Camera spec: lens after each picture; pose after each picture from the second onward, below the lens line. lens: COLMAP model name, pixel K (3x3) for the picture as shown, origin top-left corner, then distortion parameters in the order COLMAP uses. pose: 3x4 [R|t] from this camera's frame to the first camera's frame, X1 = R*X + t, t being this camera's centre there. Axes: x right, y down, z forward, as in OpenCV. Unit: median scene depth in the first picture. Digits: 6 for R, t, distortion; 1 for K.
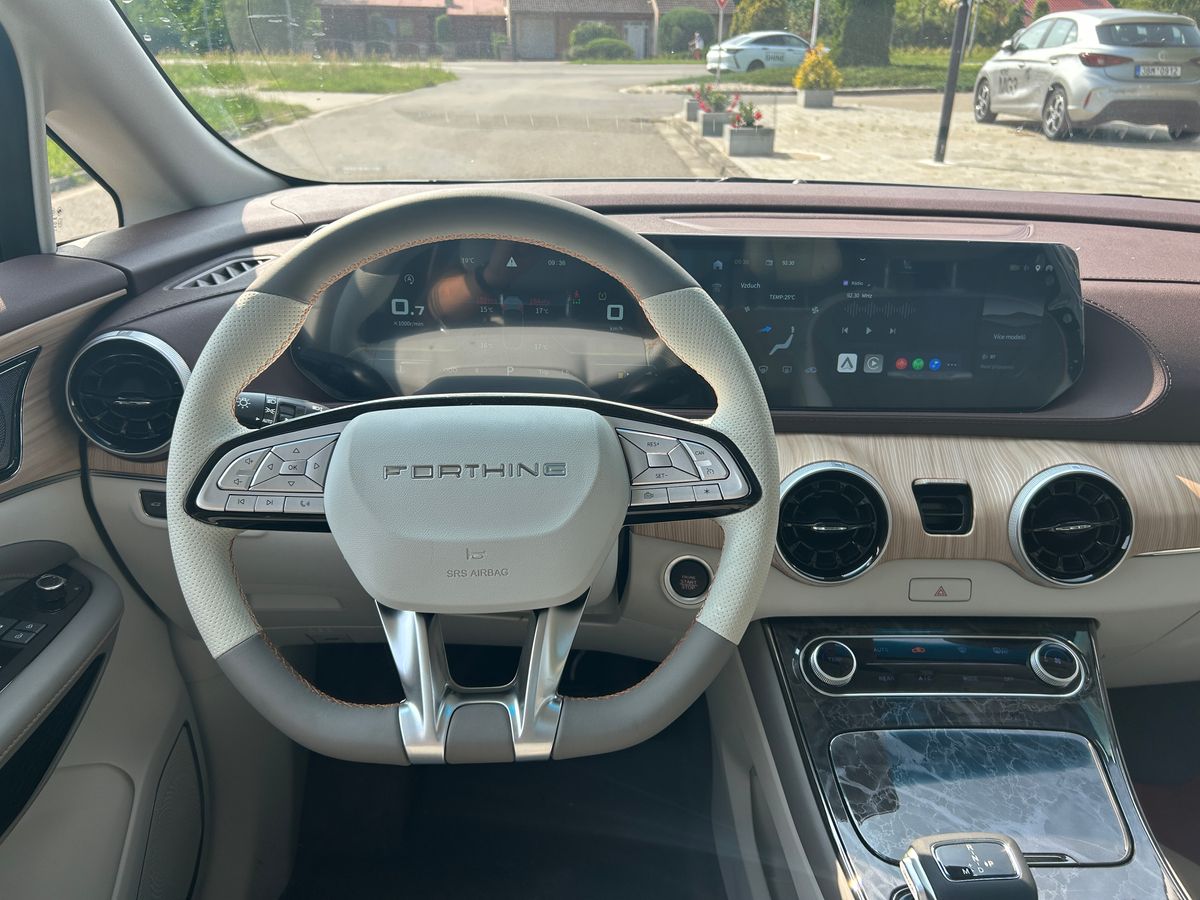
lens RADIAL K [[916.8, 0, 590.3], [0, 916.8, 457.4], [0, 0, 1]] dist [0.024461, -0.043745]
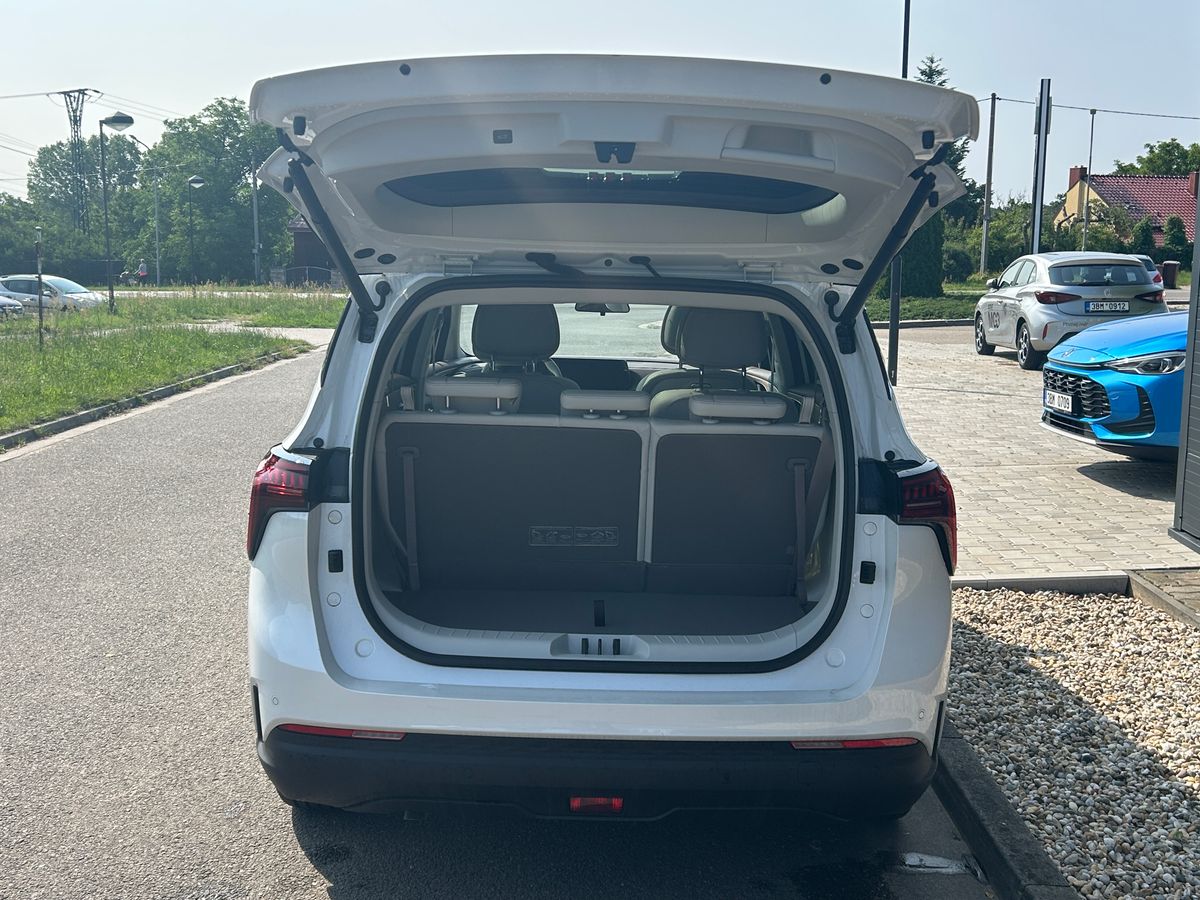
lens RADIAL K [[1292.9, 0, 591.9], [0, 1292.9, 446.8], [0, 0, 1]] dist [0.006988, 0.000000]
pose [[0.999633, -0.001516, -0.027031, 0.050316], [-0.006092, 0.960228, -0.279150, 0.172340], [0.026380, 0.279212, 0.959867, -0.447493]]
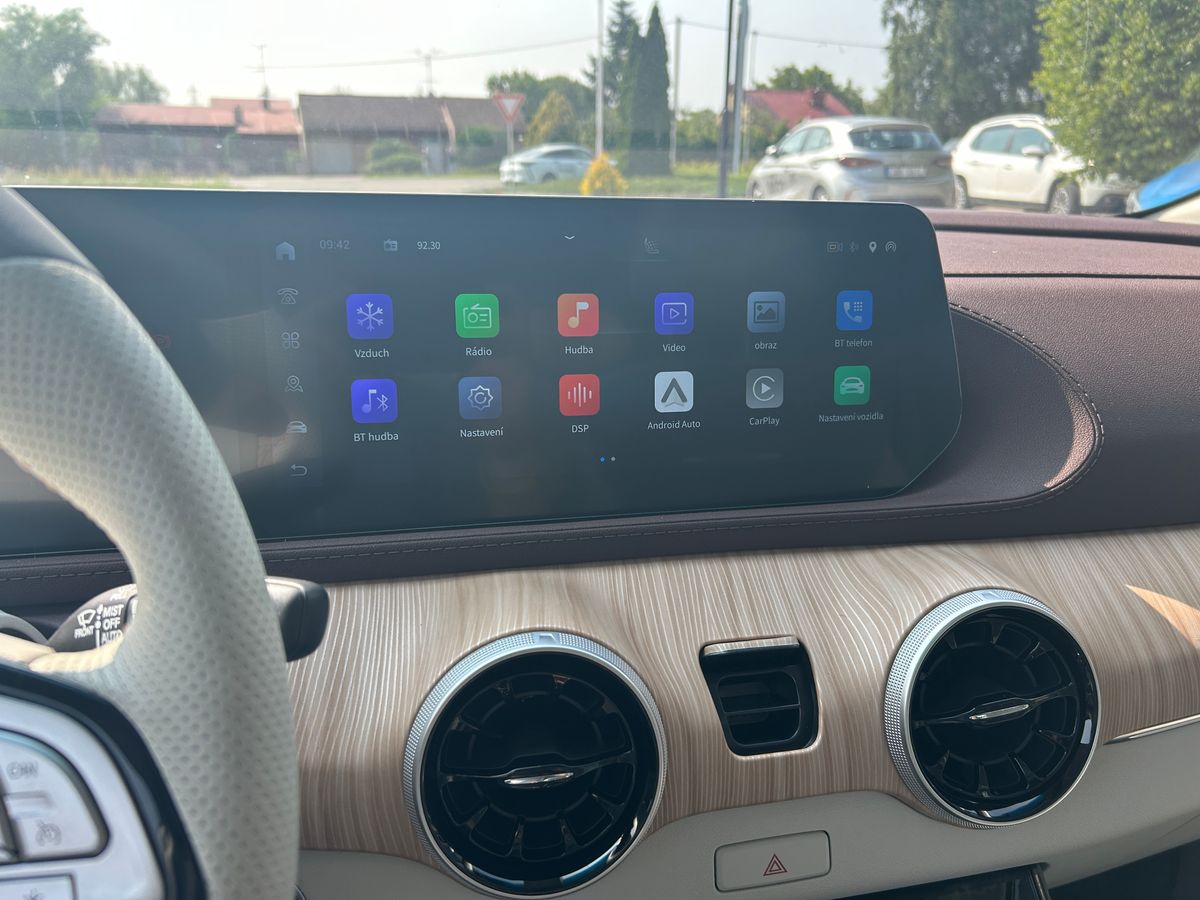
lens RADIAL K [[916.8, 0, 590.3], [0, 916.8, 452.4], [0, 0, 1]] dist [0.024461, -0.043745]
pose [[0.978803, -0.065721, 0.193974, 0.015595], [0.087971, 0.990206, -0.108410, -0.002595], [-0.184950, 0.123177, 0.974998, 0.039129]]
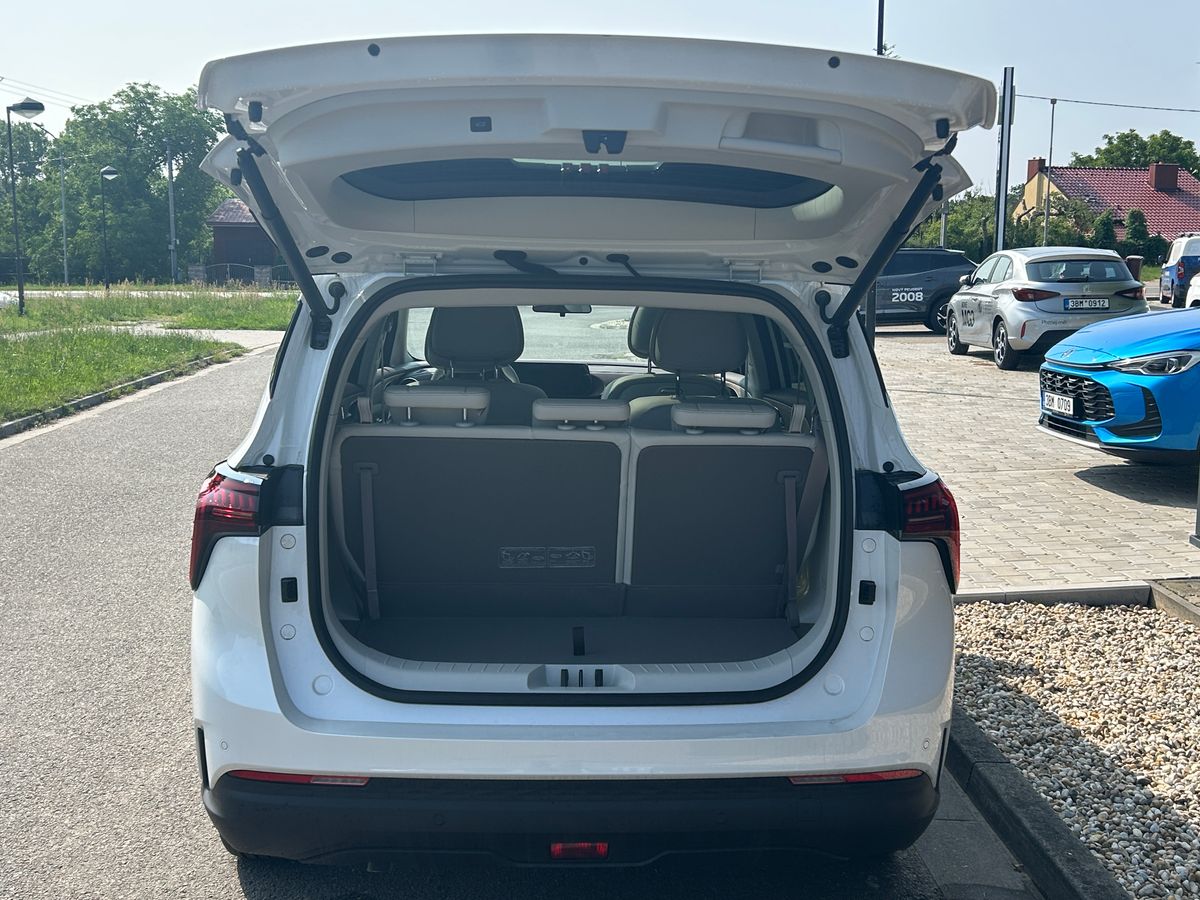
lens RADIAL K [[1363.5, 0, 602.9], [0, 1363.5, 452.2], [0, 0, 1]] dist [0.009685, 0.000000]
pose [[0.999607, -0.011542, 0.025552, 0.025734], [0.018226, 0.960008, -0.279379, 0.168793], [-0.021305, 0.279734, 0.959841, -0.441938]]
